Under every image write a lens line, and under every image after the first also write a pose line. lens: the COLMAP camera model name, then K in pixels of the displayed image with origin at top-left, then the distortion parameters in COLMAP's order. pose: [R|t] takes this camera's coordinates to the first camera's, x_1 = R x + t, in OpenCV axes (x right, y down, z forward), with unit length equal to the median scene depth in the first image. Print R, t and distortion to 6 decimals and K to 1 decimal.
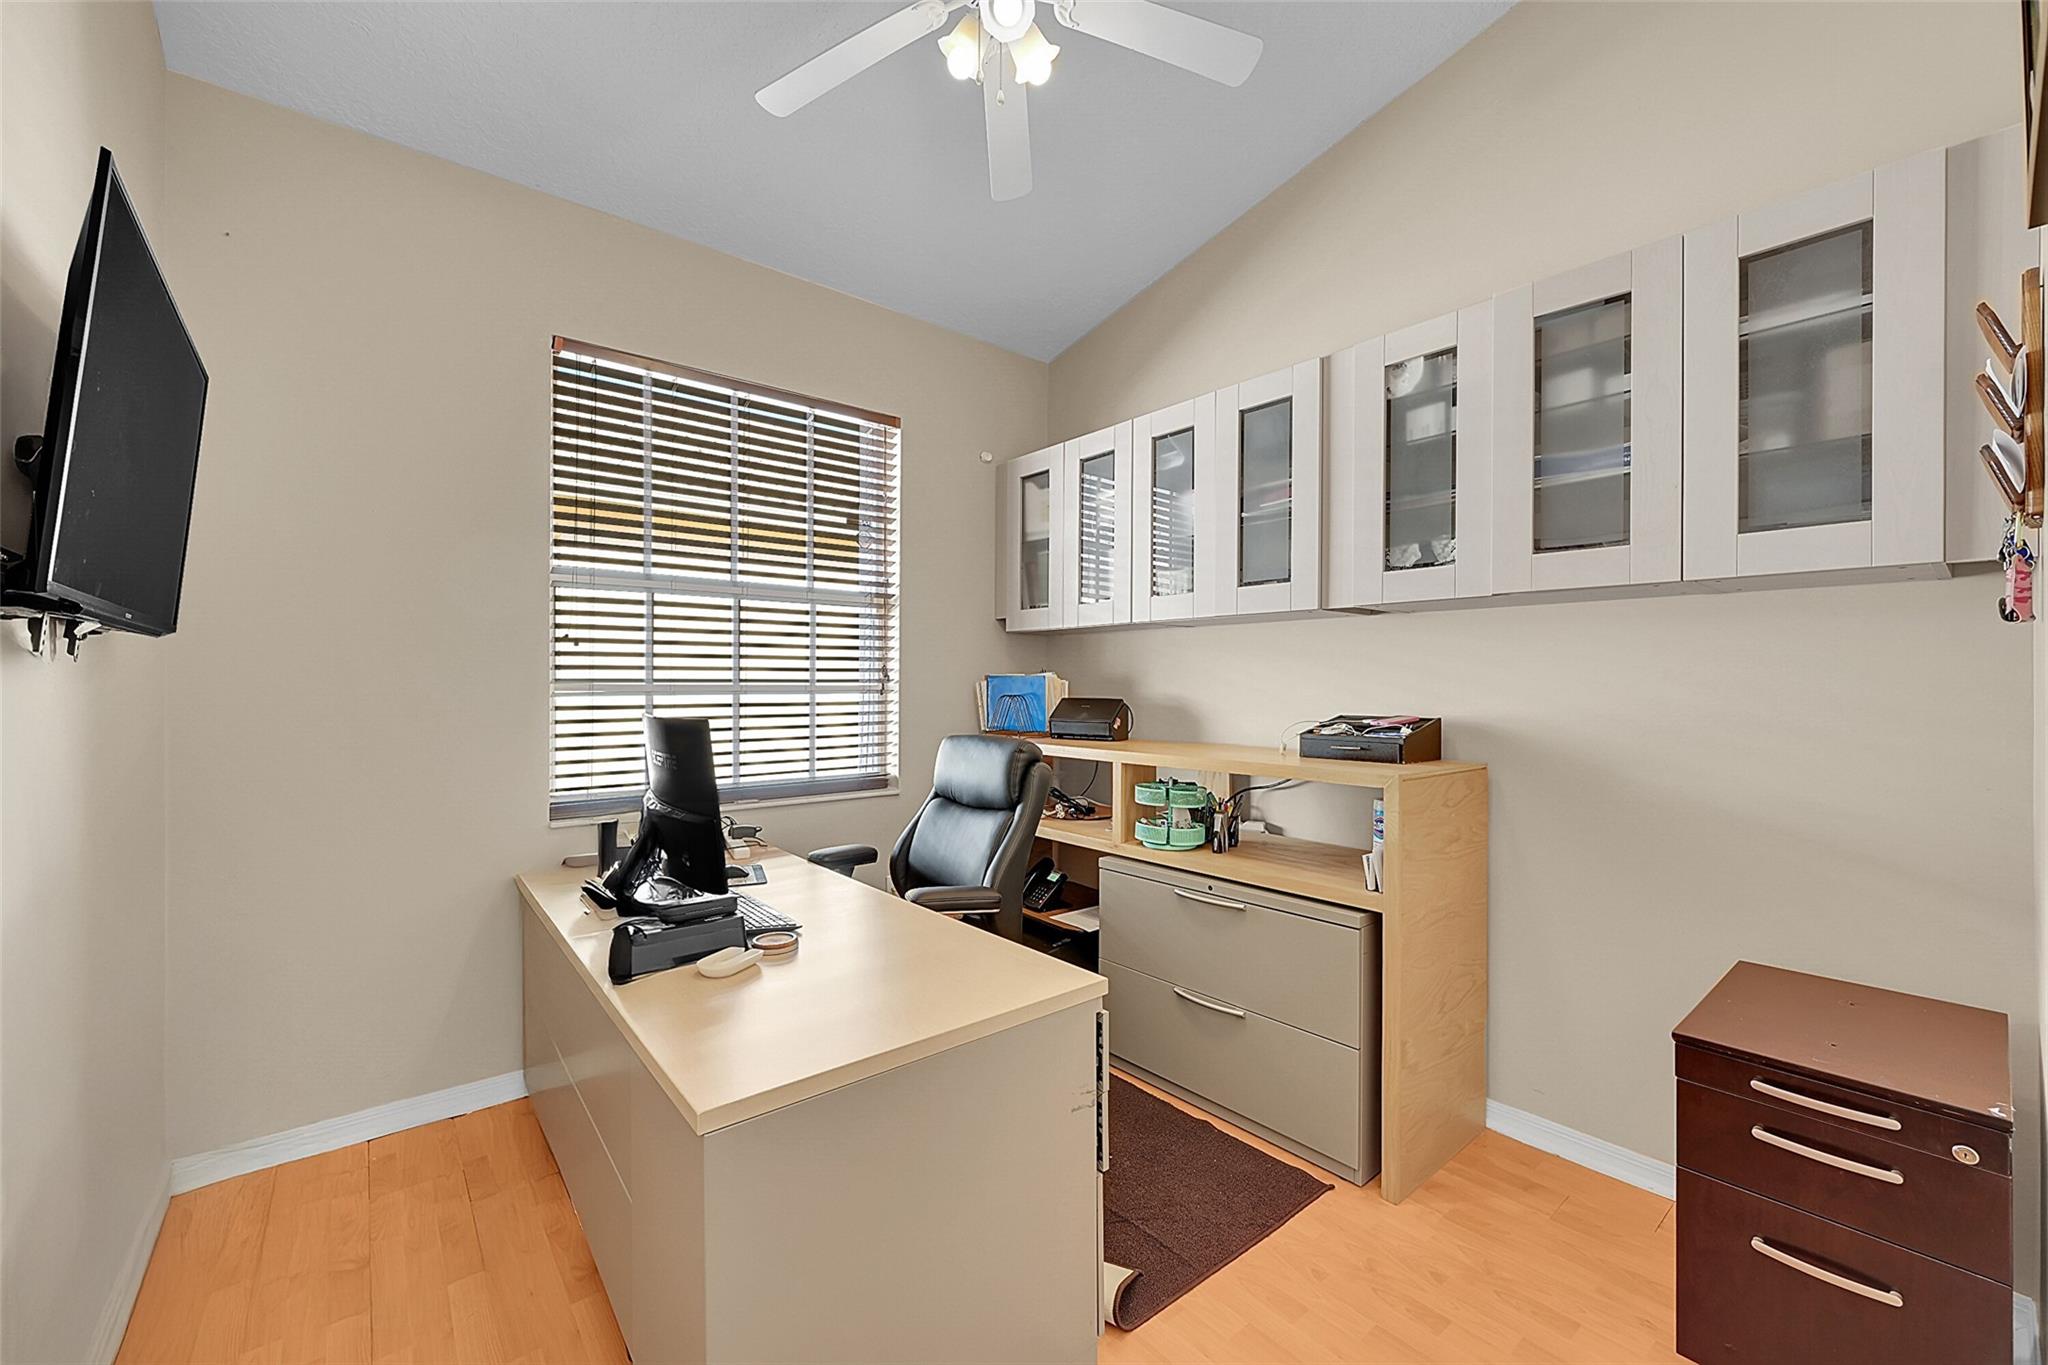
lens RADIAL K [[803.6, 0, 1019.8], [0, 803.6, 681.9], [0, 0, 1]] dist [-0.002531, 0.000090]
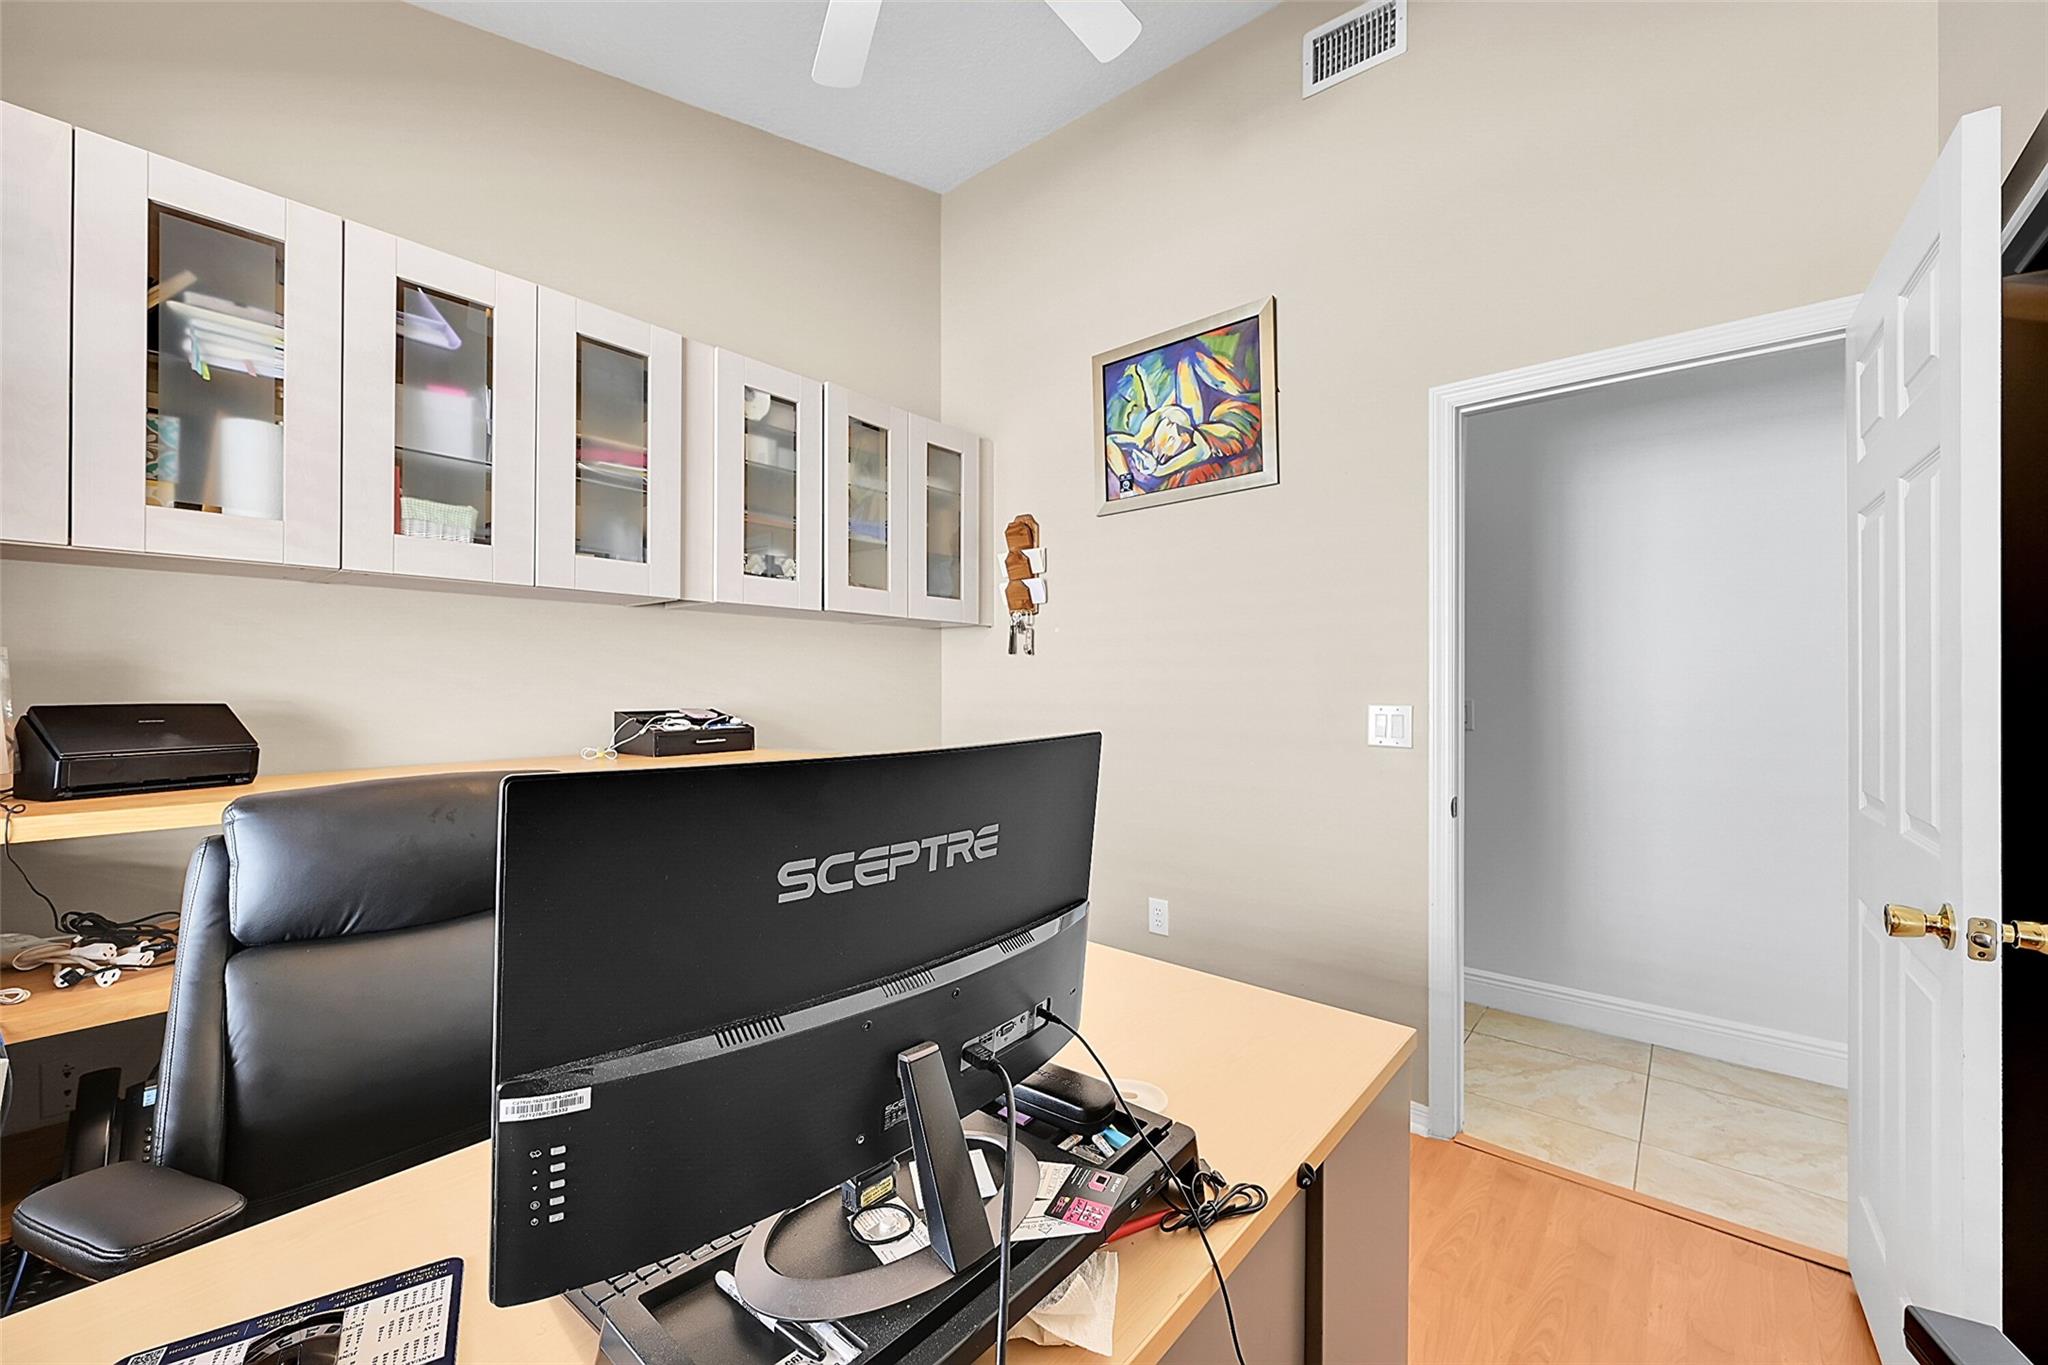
lens RADIAL K [[803.6, 0, 1019.8], [0, 803.6, 681.9], [0, 0, 1]] dist [-0.002531, 0.000090]
pose [[-0.170573, -0.000437, 0.985345, -0.666622], [-0.011794, 0.999929, -0.001598, 0.006659], [-0.985274, -0.011894, -0.170566, 0.794429]]
